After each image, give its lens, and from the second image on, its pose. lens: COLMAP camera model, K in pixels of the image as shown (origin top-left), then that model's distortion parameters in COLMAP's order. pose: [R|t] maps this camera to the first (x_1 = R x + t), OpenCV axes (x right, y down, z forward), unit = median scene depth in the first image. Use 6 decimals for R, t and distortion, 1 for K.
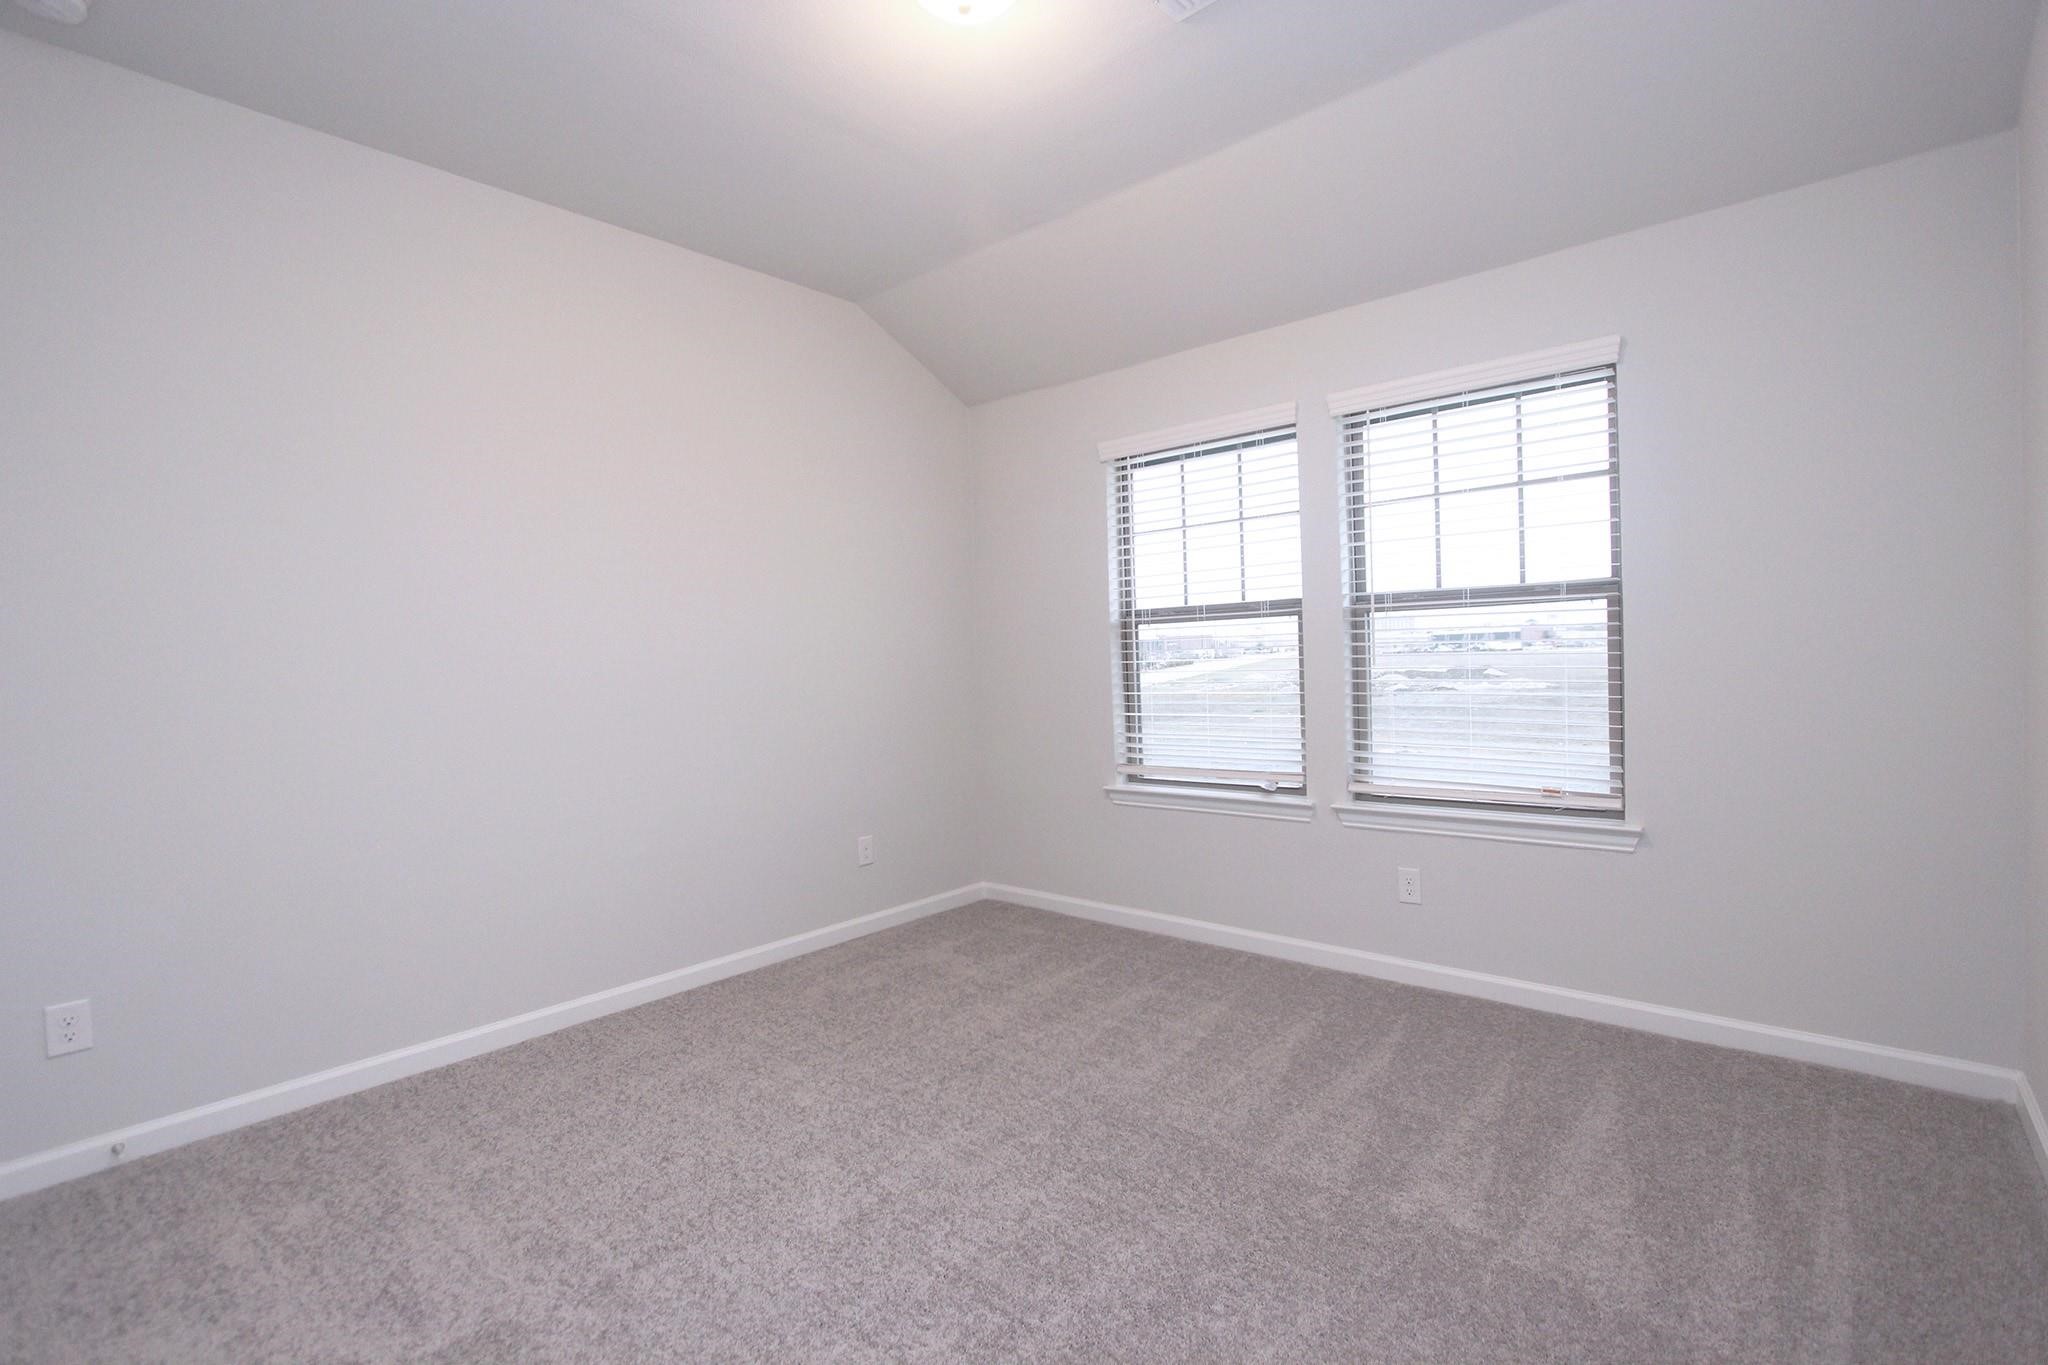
lens RADIAL K [[945.8, 0, 990.6], [0, 945.8, 681.5], [0, 0, 1]] dist [0.000401, 0.000533]
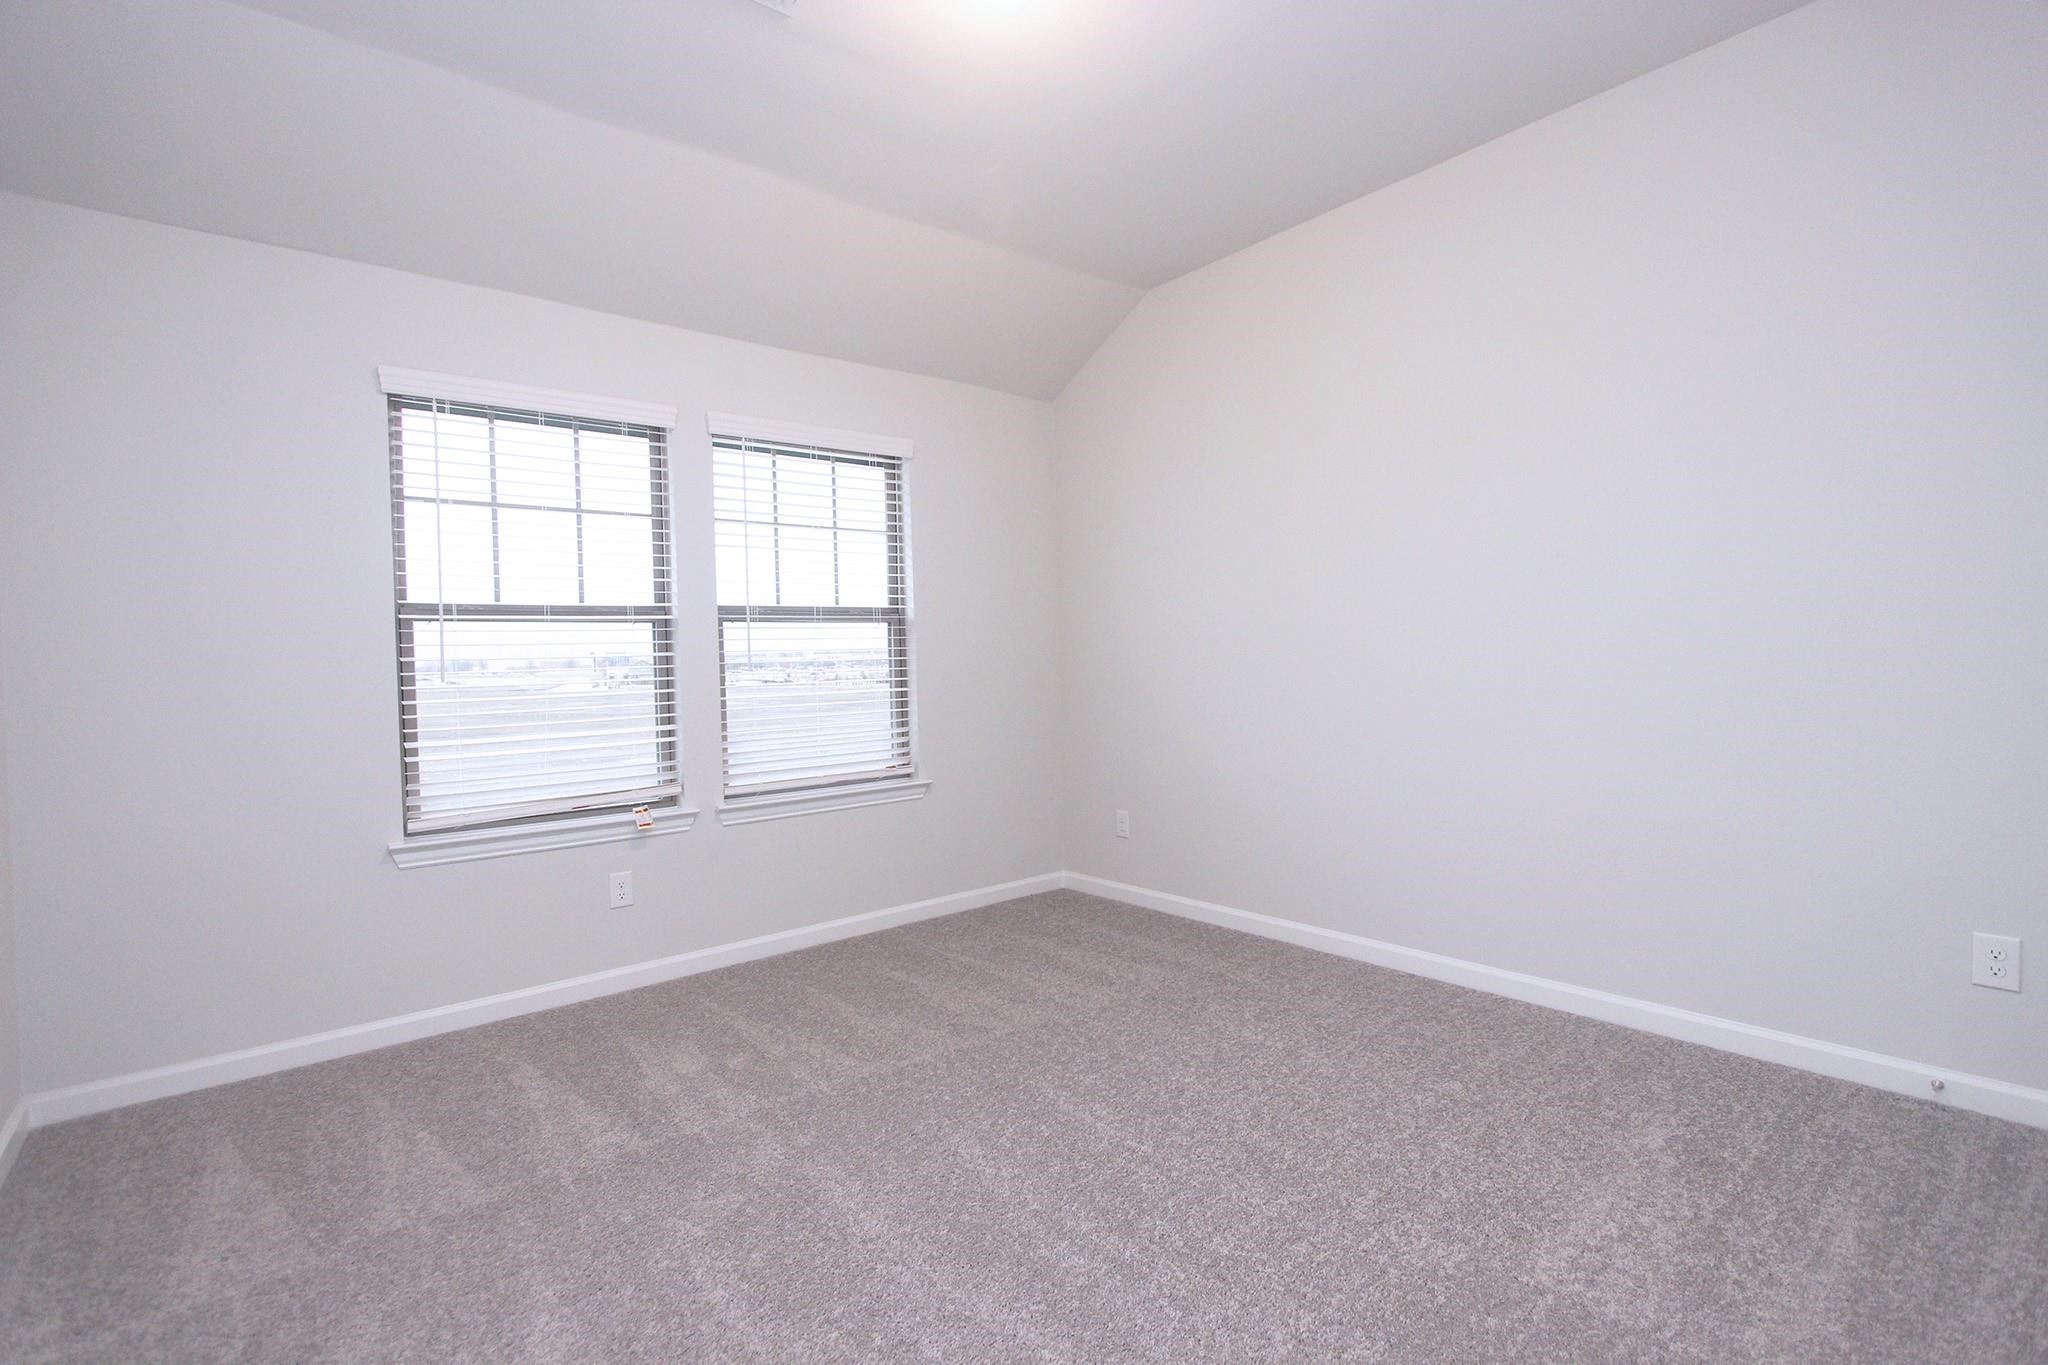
lens RADIAL K [[945.8, 0, 990.6], [0, 945.8, 681.5], [0, 0, 1]] dist [0.000401, 0.000533]
pose [[0.180651, -0.008972, 0.983506, -0.565927], [0.043684, 0.999045, 0.001090, 0.004589], [-0.982577, 0.042766, 0.180870, 0.492147]]
